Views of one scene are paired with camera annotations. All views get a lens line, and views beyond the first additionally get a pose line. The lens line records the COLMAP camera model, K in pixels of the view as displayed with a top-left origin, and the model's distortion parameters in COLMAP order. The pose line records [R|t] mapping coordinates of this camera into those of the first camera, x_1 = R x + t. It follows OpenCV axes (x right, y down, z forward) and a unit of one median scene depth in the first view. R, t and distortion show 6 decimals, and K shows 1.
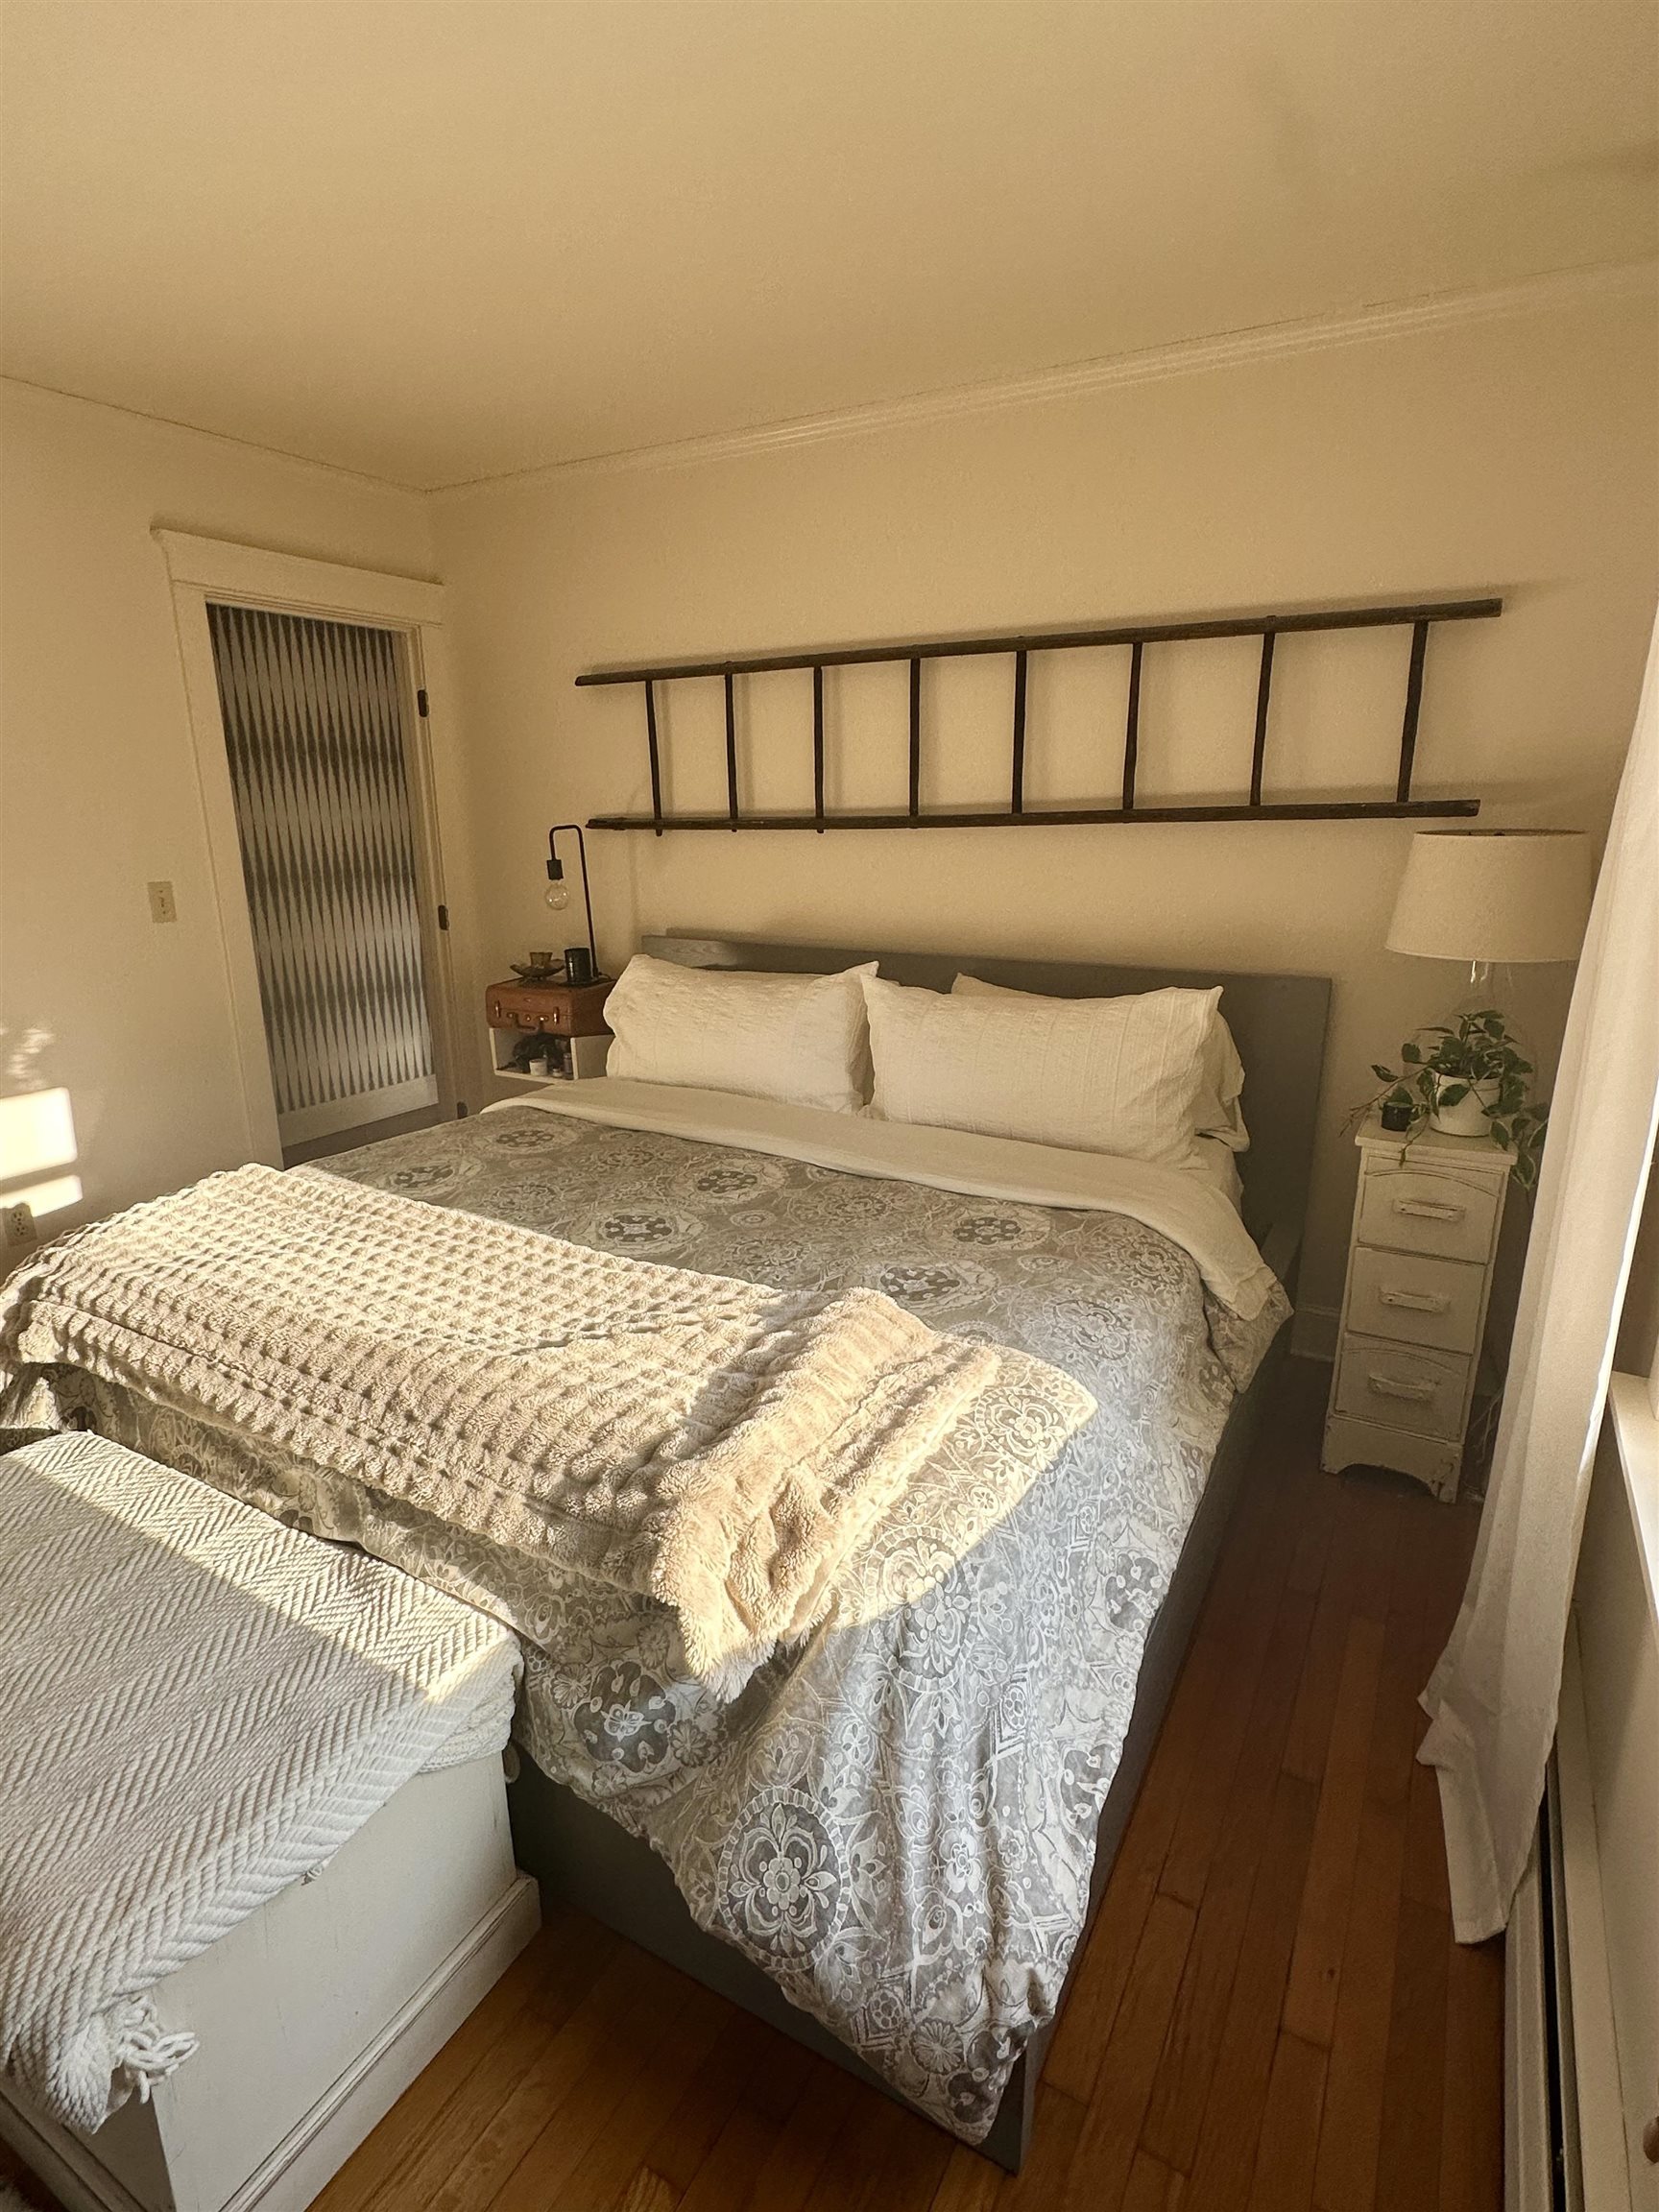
lens RADIAL K [[1126.4, 0, 826.0], [0, 1126.4, 1104.2], [0, 0, 1]] dist [0.001675, -0.000784]
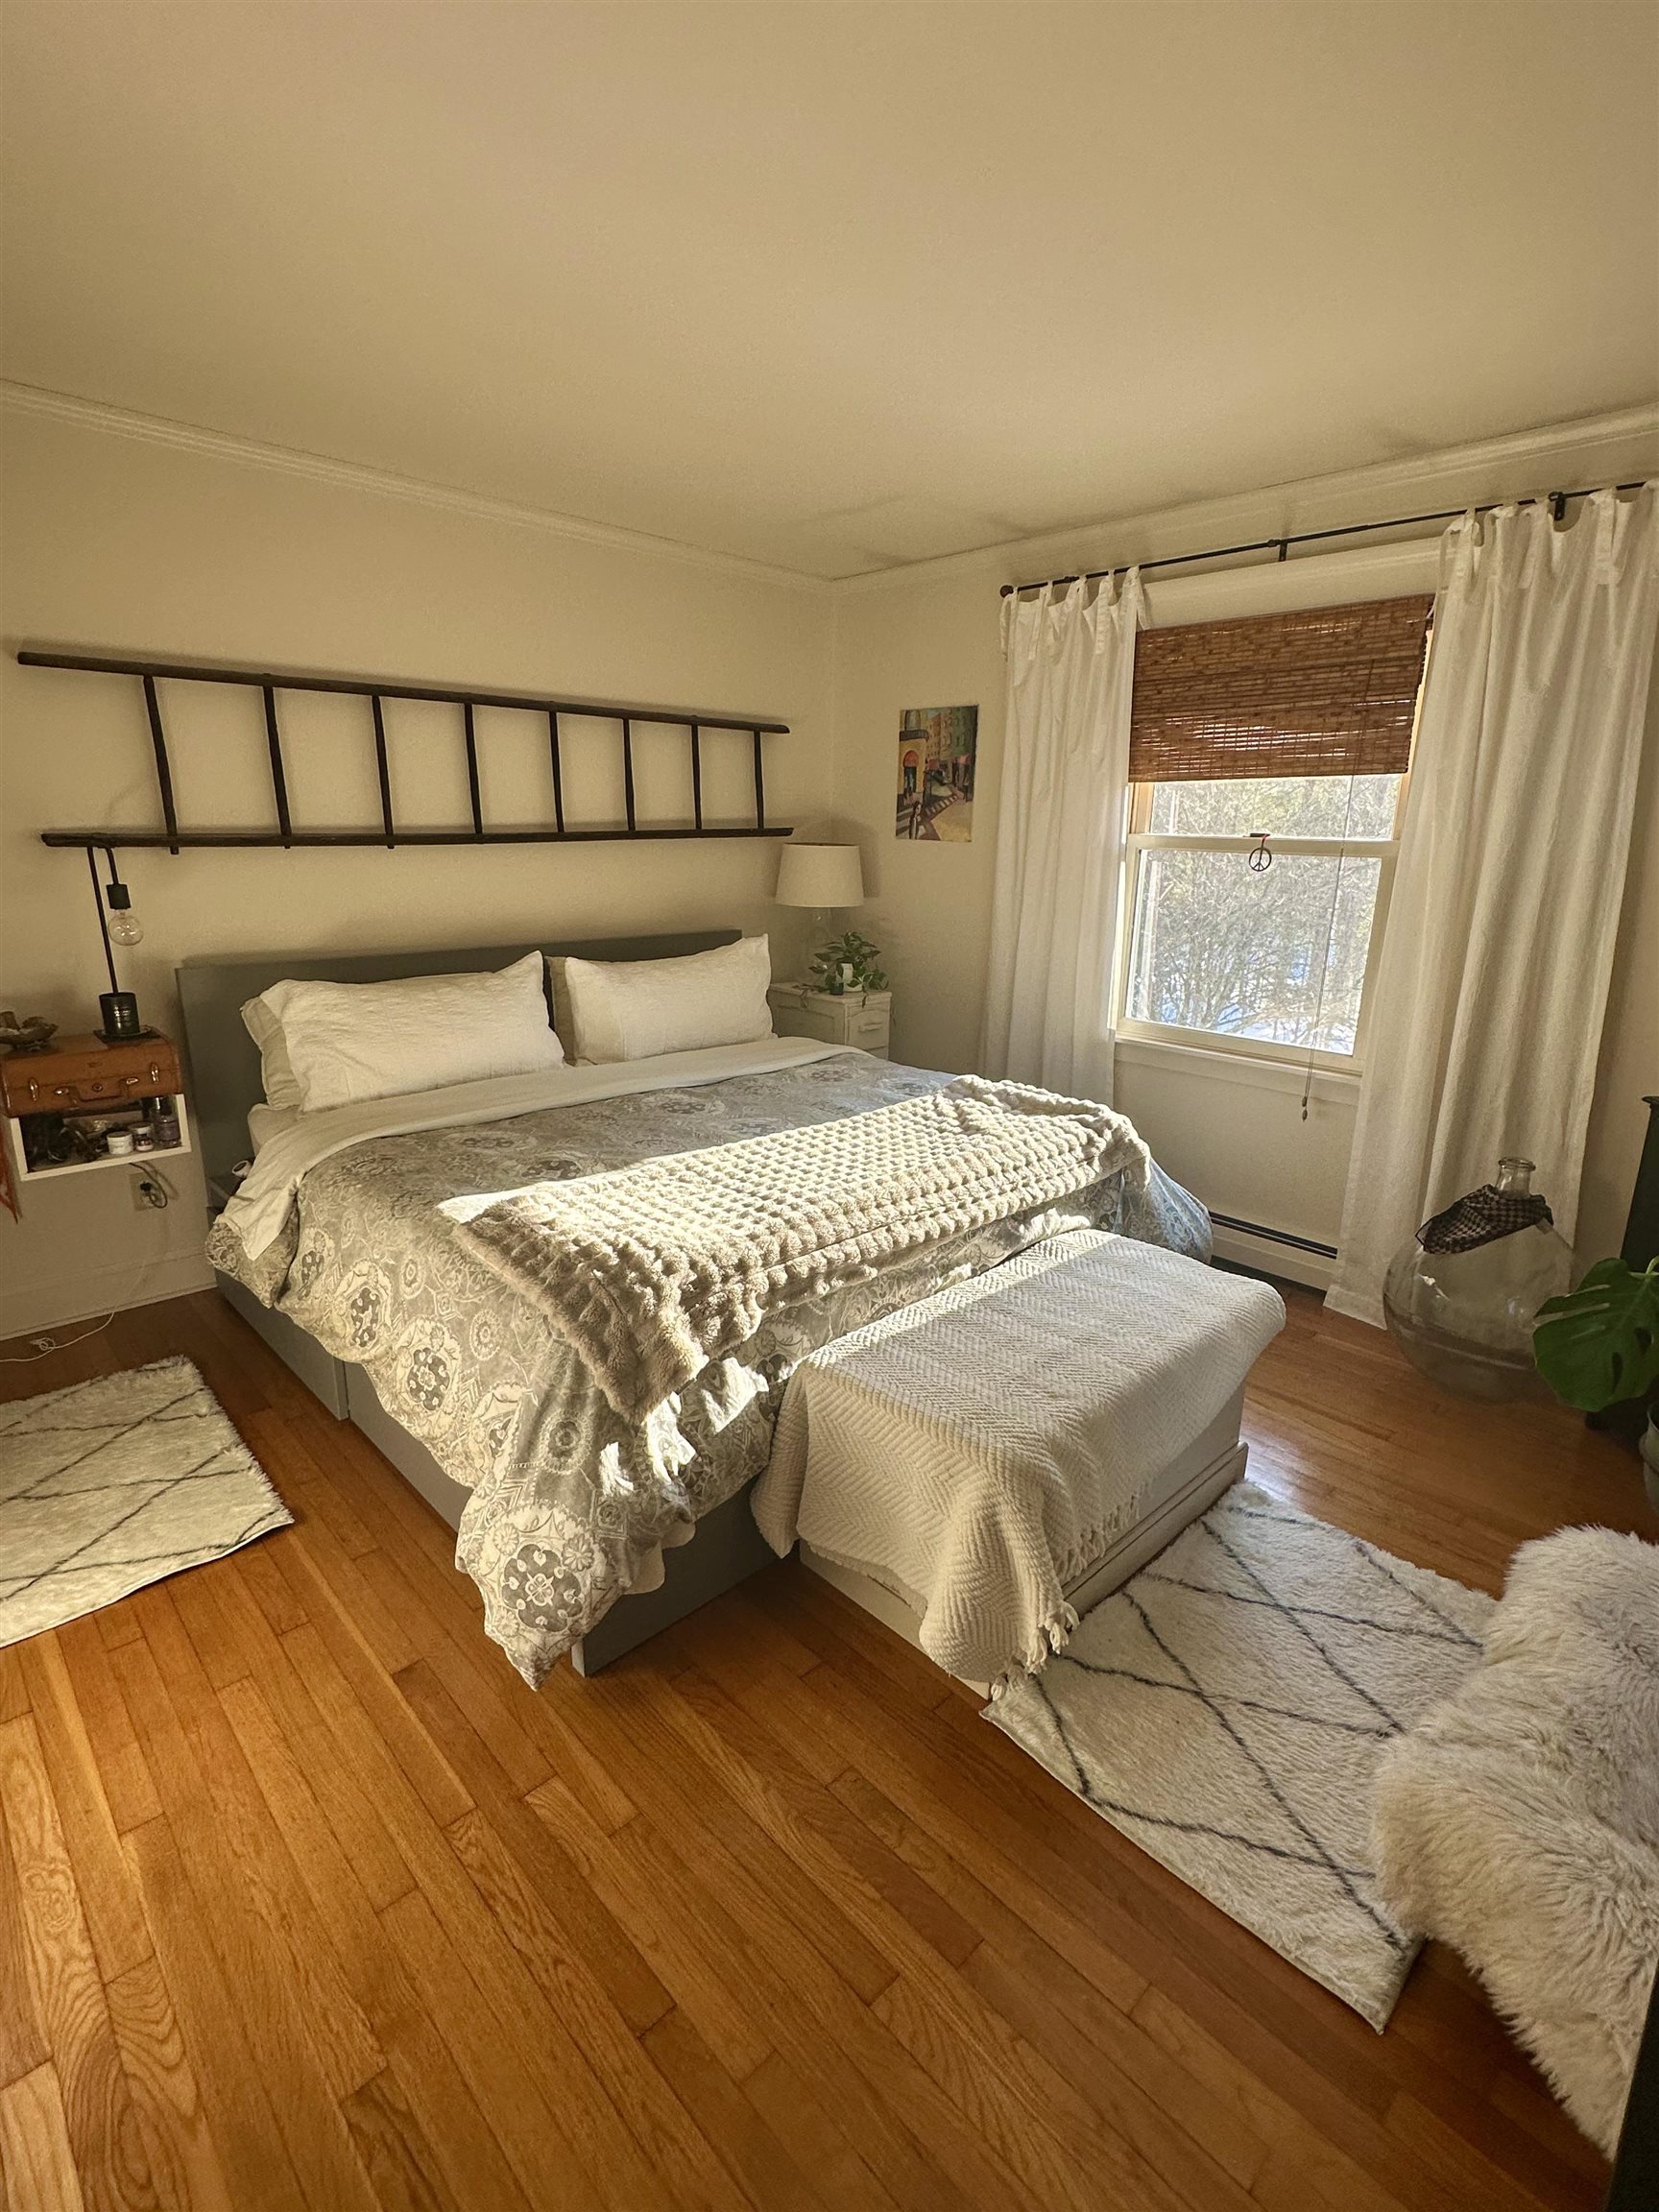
lens RADIAL K [[1040.8, 0, 830.2], [0, 1040.8, 1110.1], [0, 0, 1]] dist [-0.005714, -0.000450]
pose [[0.280862, -0.238608, 0.929614, -1.041013], [0.234135, 0.956372, 0.174737, -0.089337], [-0.930751, 0.168578, 0.324475, 0.383243]]
